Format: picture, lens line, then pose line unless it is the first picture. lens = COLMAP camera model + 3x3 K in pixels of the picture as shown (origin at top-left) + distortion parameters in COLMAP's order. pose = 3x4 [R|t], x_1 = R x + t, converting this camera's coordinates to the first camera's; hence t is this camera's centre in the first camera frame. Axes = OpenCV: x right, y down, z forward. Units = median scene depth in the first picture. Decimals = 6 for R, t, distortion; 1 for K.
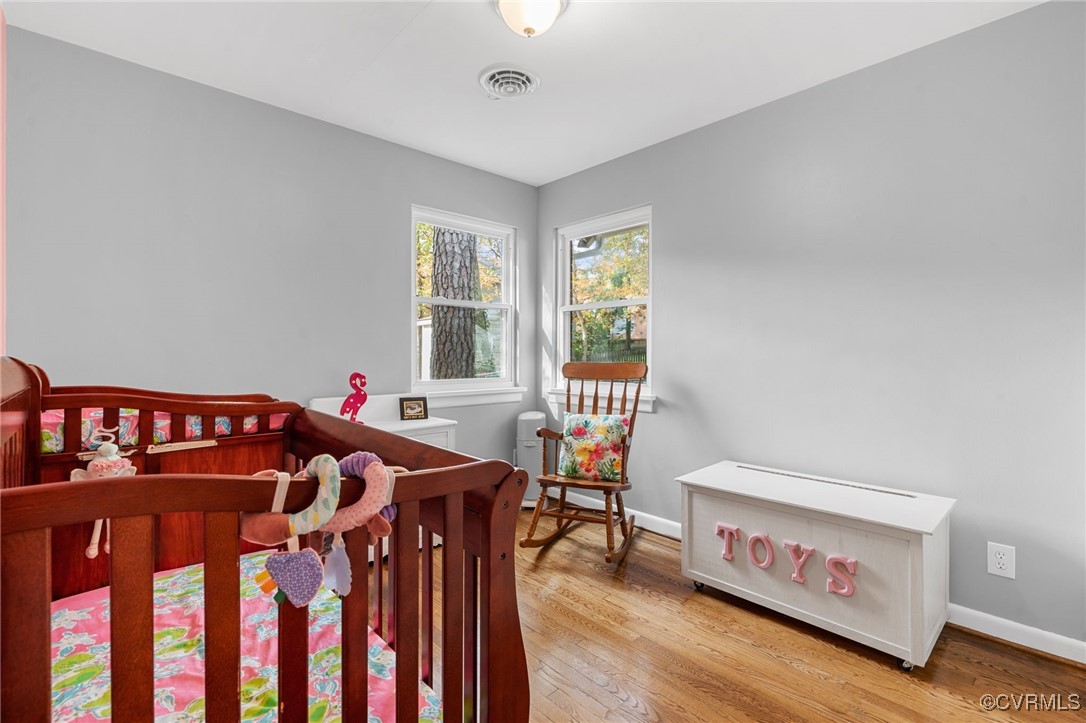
lens RADIAL K [[496.1, 0, 547.3], [0, 496.1, 360.1], [0, 0, 1]] dist [0.005503, 0.000993]
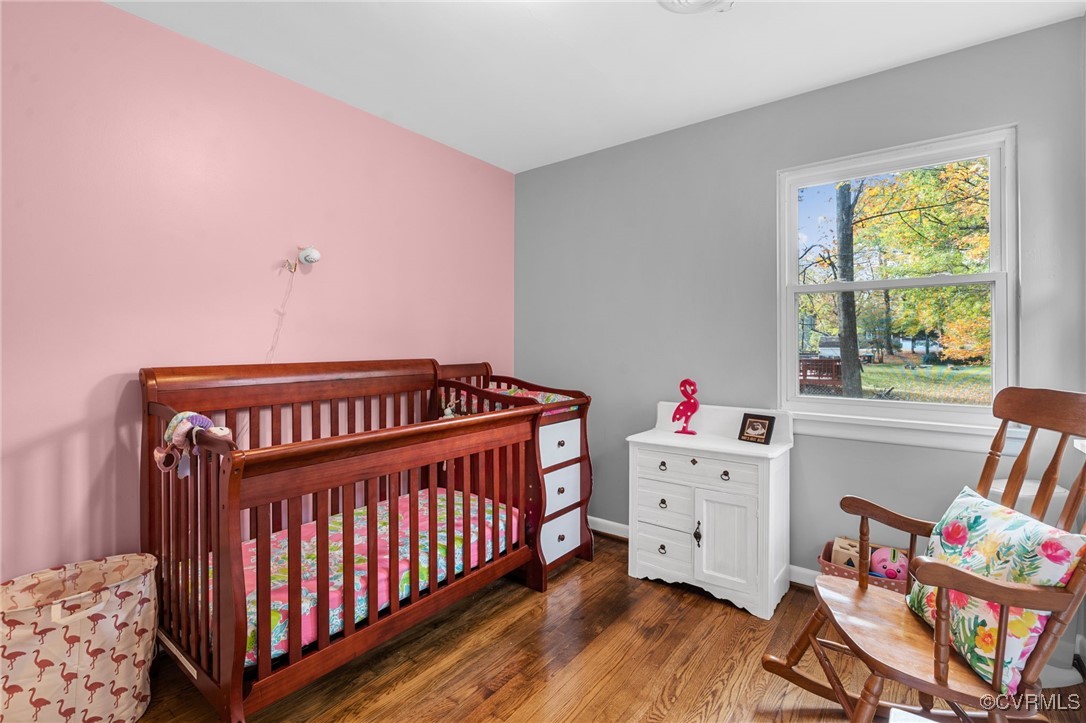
lens RADIAL K [[496.1, 0, 546.0], [0, 496.1, 351.4], [0, 0, 1]] dist [0.005503, 0.000993]
pose [[0.157593, 0.003024, -0.987500, 0.498907], [-0.015858, 0.999874, 0.000531, -0.023498], [0.987377, 0.015576, 0.157621, 0.573447]]
